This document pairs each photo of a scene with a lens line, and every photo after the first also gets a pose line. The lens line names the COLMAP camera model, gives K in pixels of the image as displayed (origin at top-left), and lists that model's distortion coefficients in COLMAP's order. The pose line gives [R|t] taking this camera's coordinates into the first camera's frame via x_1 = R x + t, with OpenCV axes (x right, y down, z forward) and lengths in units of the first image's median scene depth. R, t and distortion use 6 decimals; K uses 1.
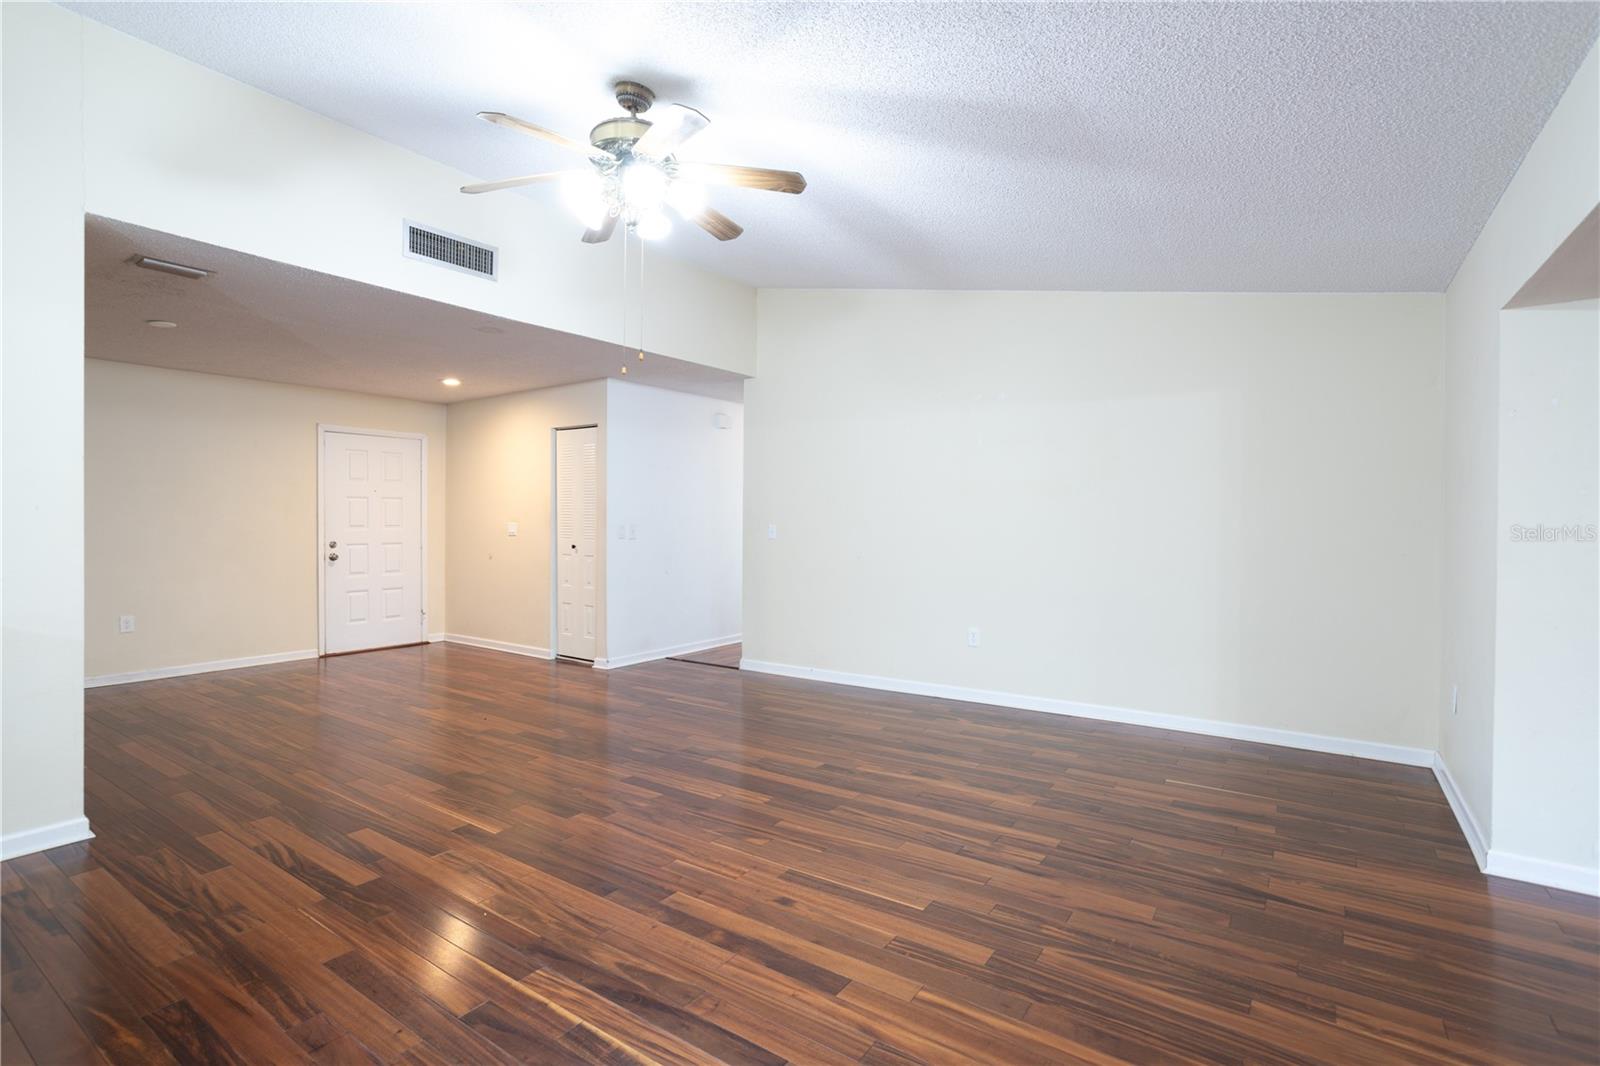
lens RADIAL K [[771.4, 0, 795.3], [0, 771.4, 533.7], [0, 0, 1]] dist [-0.042064, 0.021007]
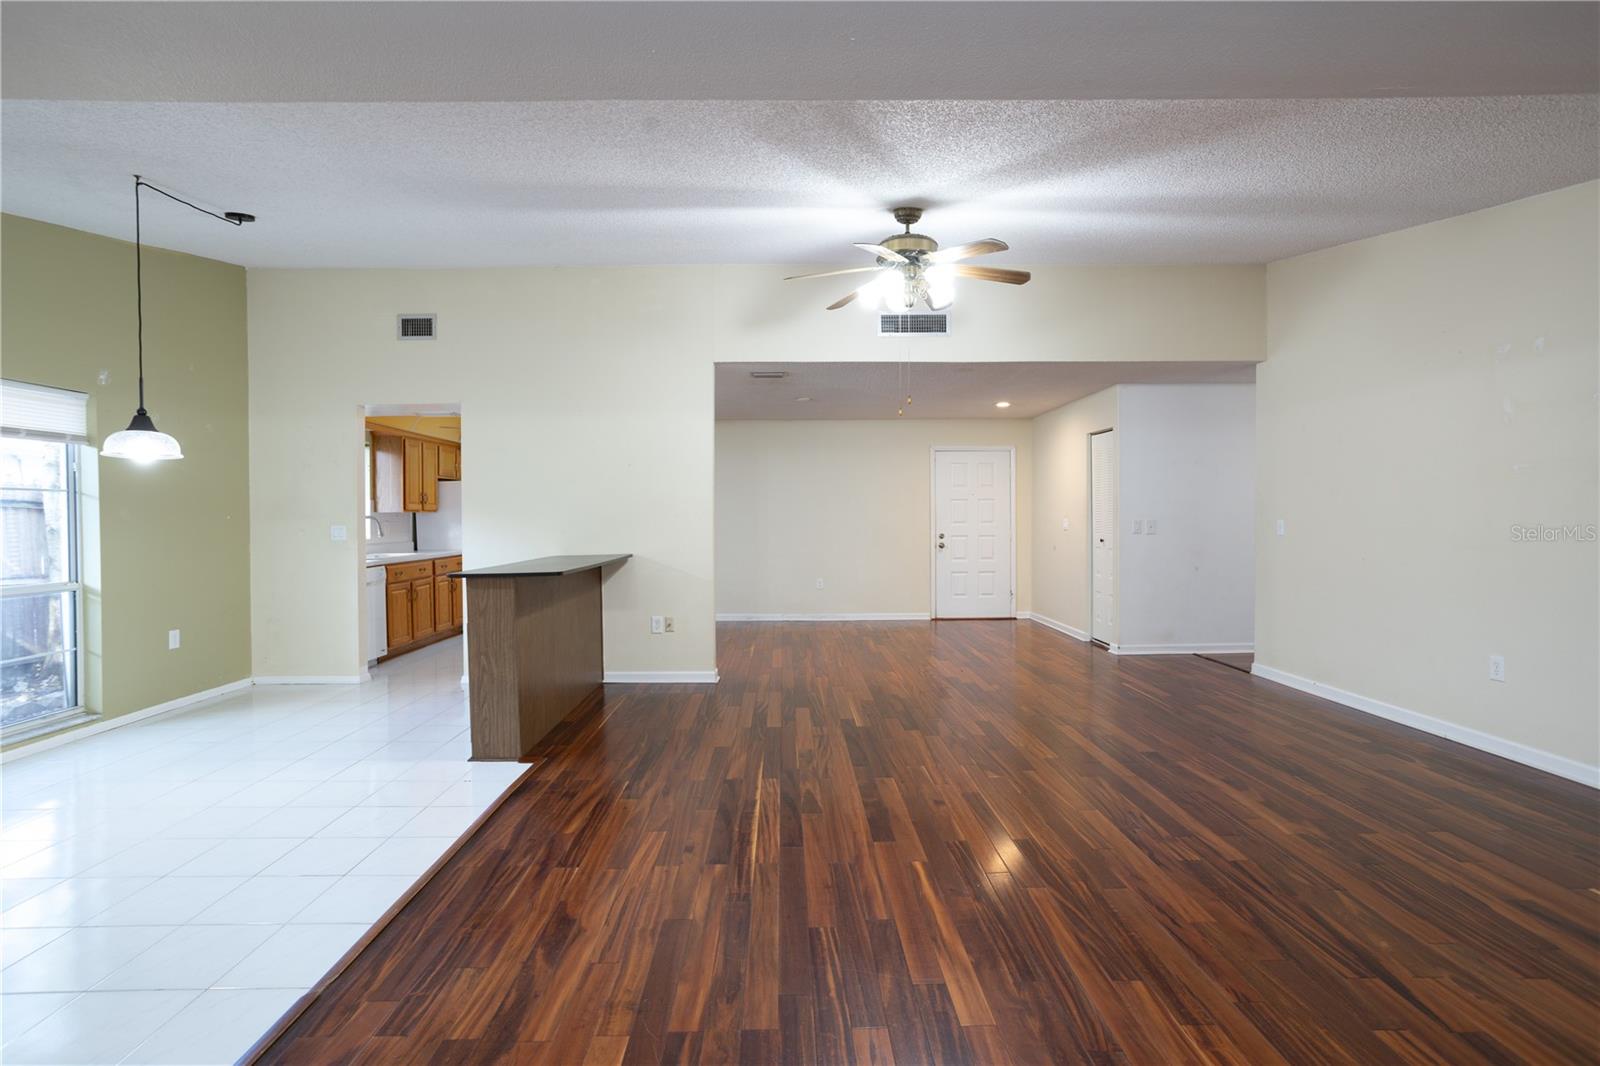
lens RADIAL K [[771.4, 0, 786.4], [0, 771.4, 537.8], [0, 0, 1]] dist [-0.042064, 0.021007]
pose [[0.575825, 0.013980, -0.817453, 0.653359], [-0.004525, 0.999893, 0.013913, -0.000914], [0.817560, -0.004312, 0.575827, 0.006300]]
